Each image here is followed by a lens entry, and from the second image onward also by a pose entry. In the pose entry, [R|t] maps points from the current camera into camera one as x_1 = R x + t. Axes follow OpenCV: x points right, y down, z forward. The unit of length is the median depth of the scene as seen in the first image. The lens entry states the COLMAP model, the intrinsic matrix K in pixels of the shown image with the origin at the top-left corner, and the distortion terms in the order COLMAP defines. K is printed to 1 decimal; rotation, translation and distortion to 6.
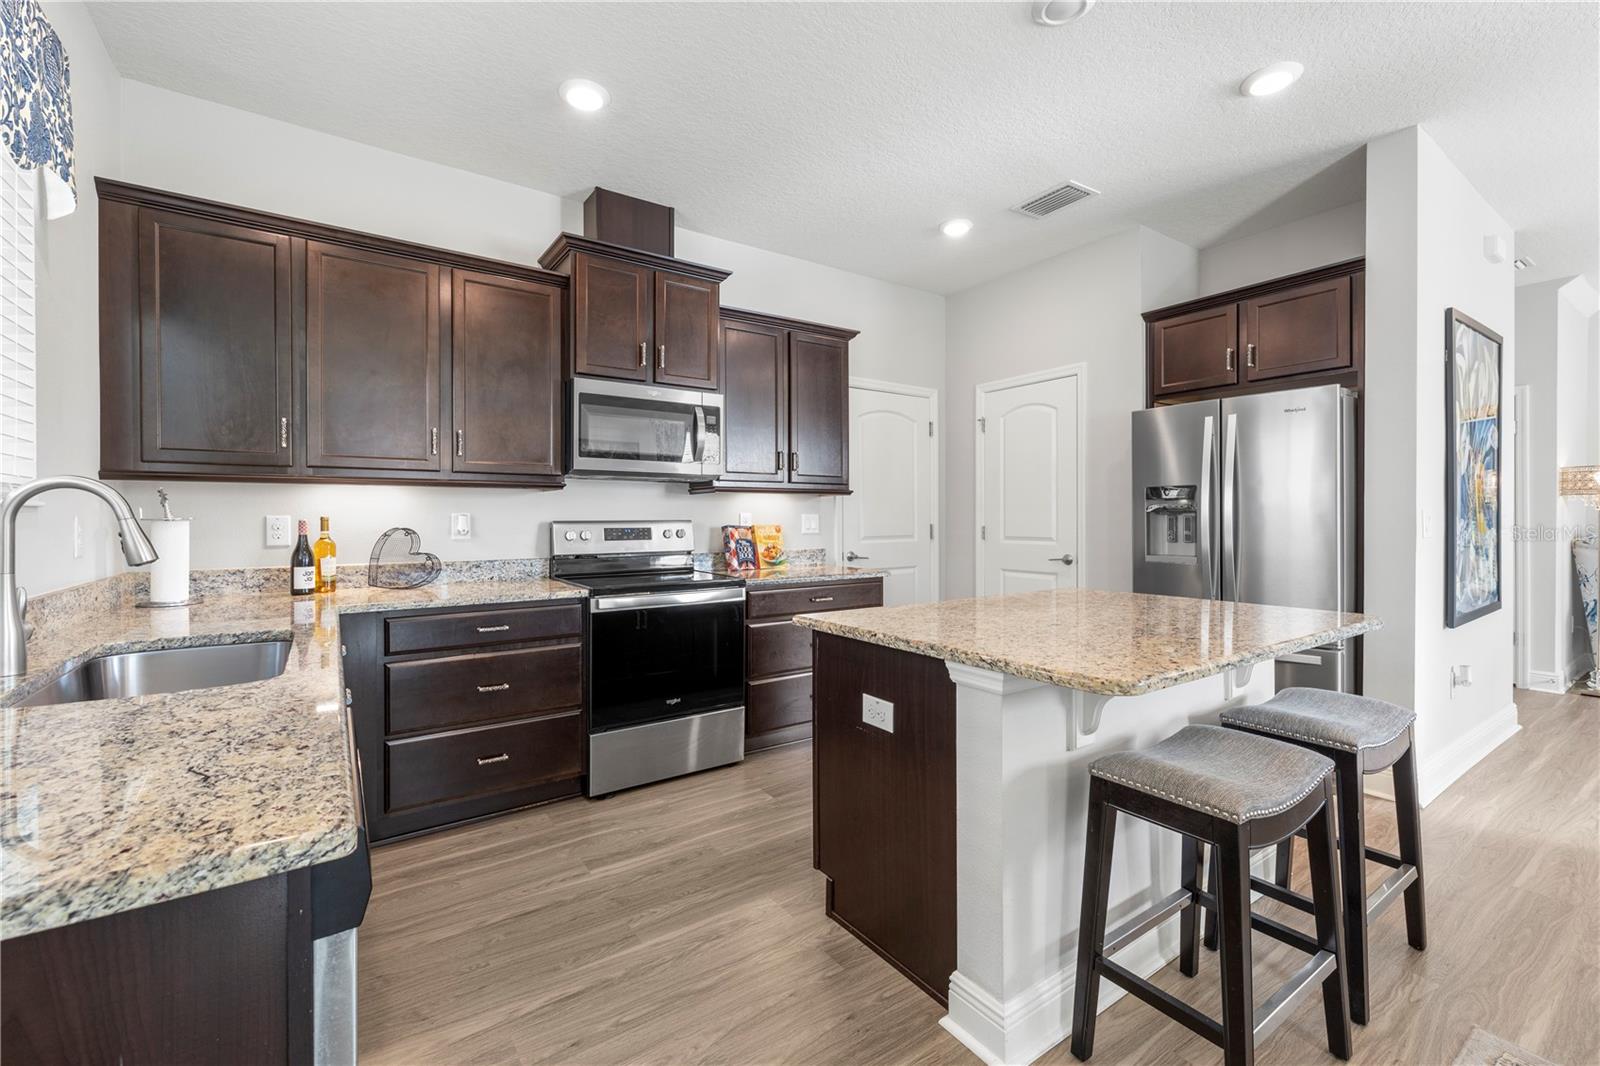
lens RADIAL K [[683.7, 0, 804.9], [0, 683.7, 526.7], [0, 0, 1]] dist [0.003358, 0.000008]
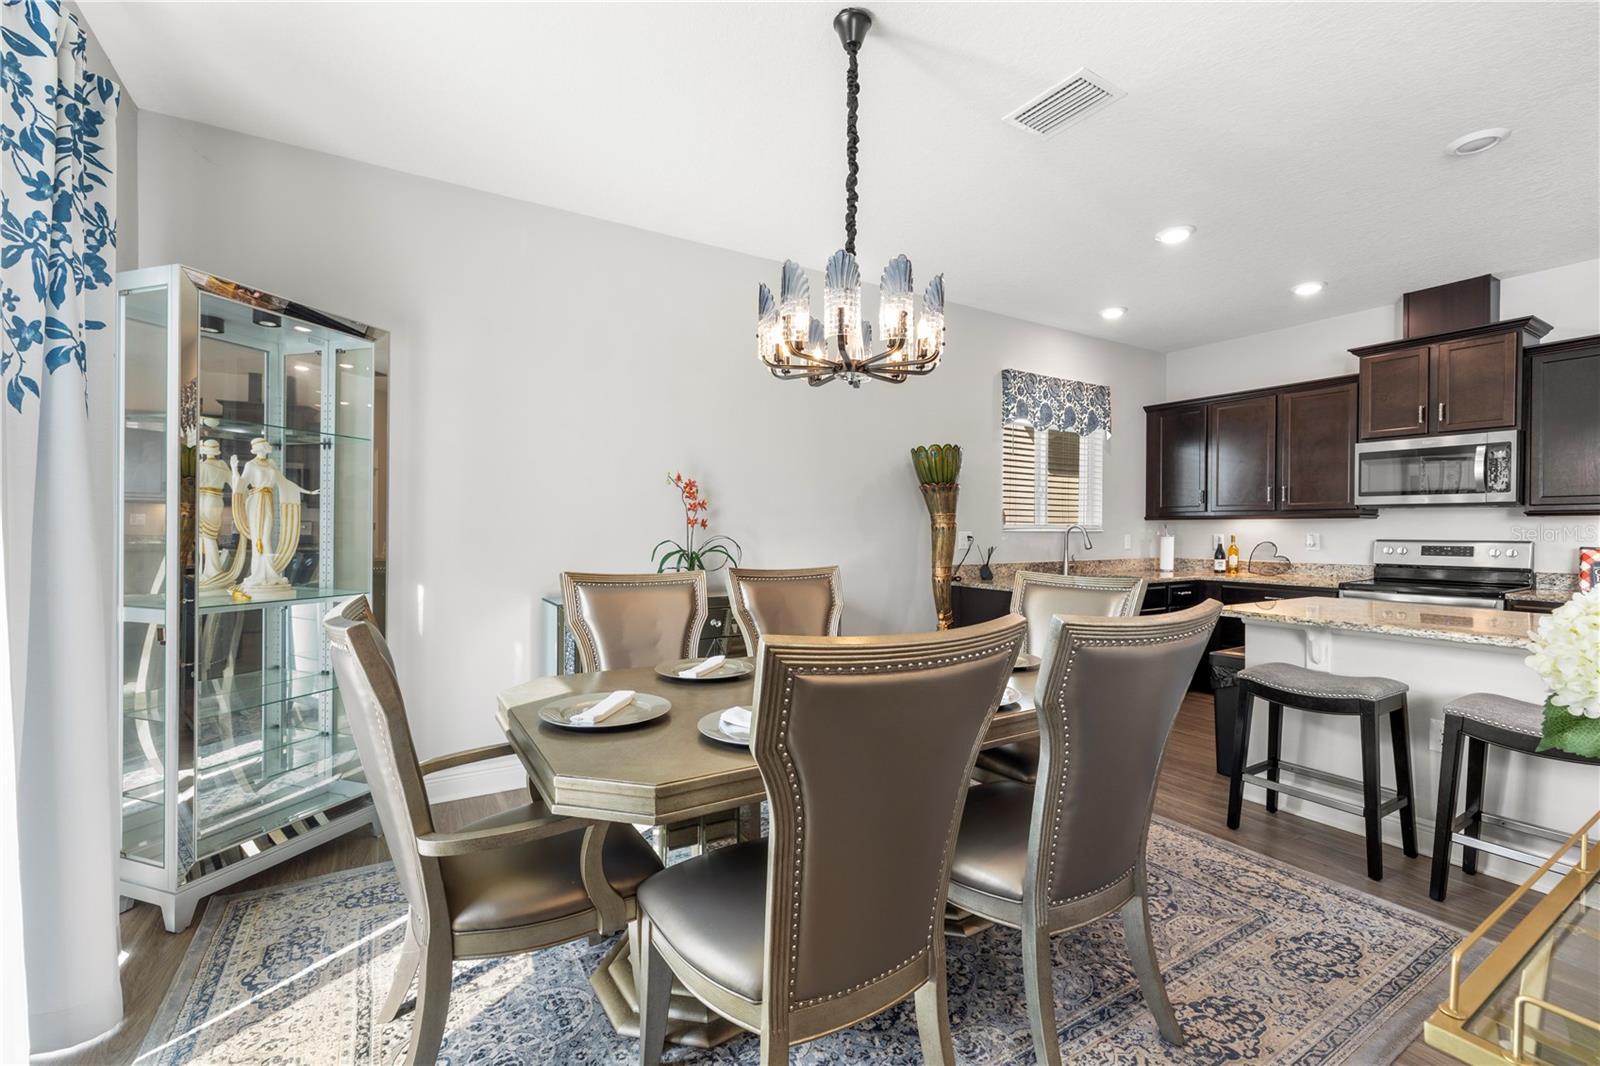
lens RADIAL K [[683.7, 0, 802.0], [0, 683.7, 537.4], [0, 0, 1]] dist [0.003358, 0.000008]
pose [[-0.047989, -0.000269, -0.998848, 1.226073], [-0.034882, 0.999390, 0.001407, 0.029419], [0.998239, 0.034910, -0.047969, -0.141838]]
